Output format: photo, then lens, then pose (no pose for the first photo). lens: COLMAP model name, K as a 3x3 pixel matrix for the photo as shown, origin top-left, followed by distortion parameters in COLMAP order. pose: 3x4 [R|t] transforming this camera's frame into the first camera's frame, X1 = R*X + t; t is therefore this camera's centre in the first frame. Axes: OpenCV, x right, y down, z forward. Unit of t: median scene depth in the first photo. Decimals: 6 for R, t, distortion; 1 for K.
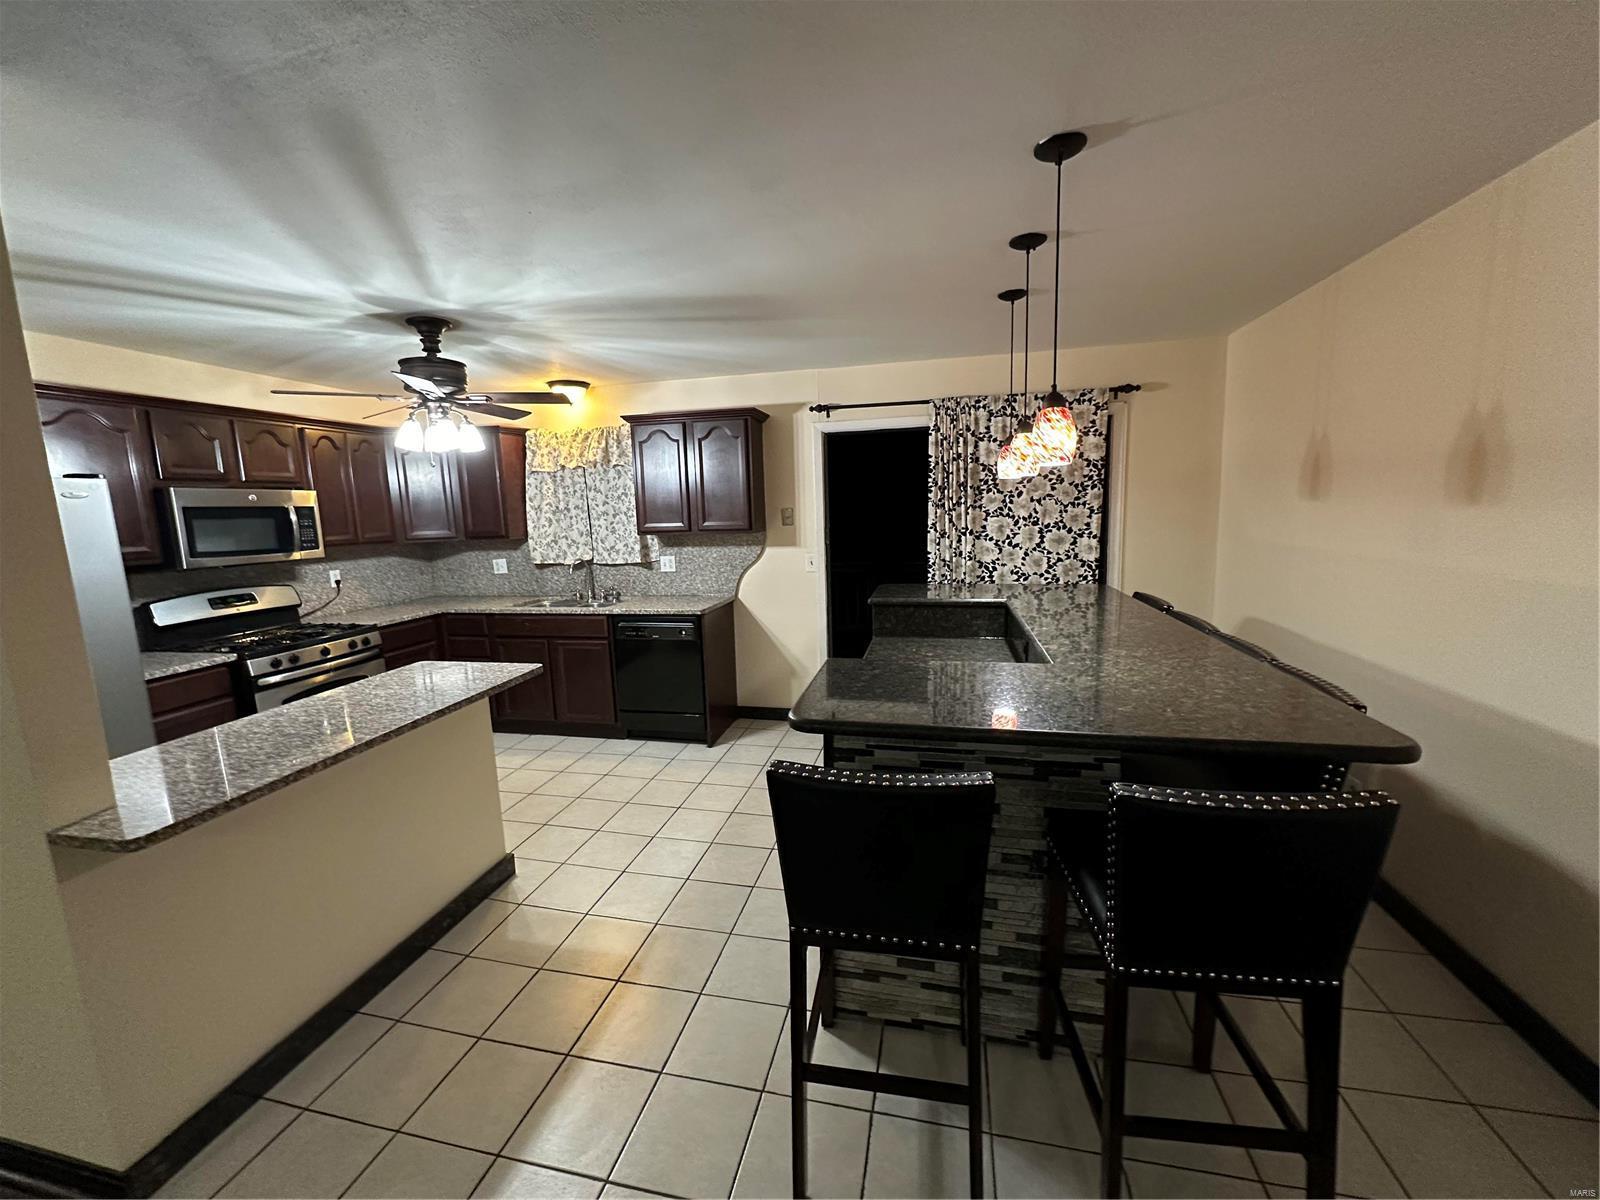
lens RADIAL K [[634.0, 0, 800.0], [0, 634.0, 600.0], [0, 0, 1]] dist [-0.001819, -0.000108]
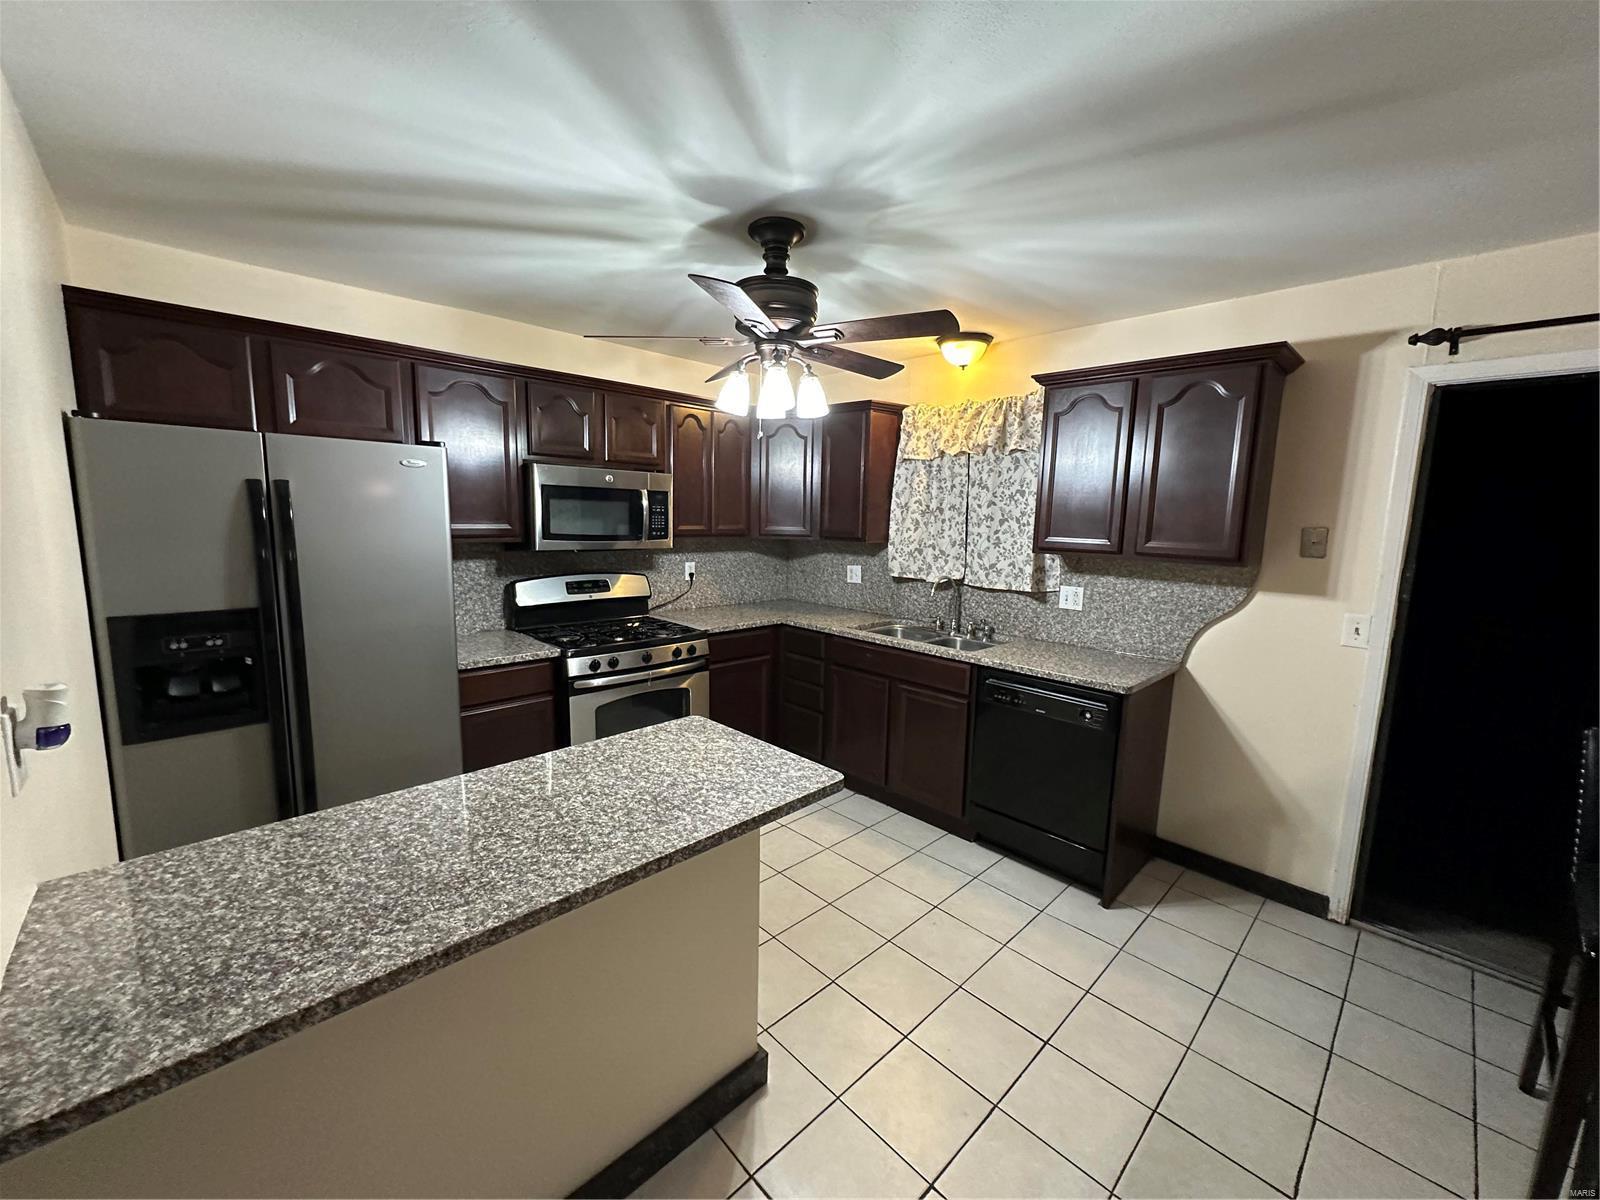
lens RADIAL K [[634.0, 0, 800.0], [0, 634.0, 600.0], [0, 0, 1]] dist [-0.001819, -0.000108]
pose [[0.834471, 0.126451, -0.536347, -0.093682], [-0.131068, 0.990928, 0.029704, -0.039594], [0.535237, 0.045511, 0.843475, 0.297774]]
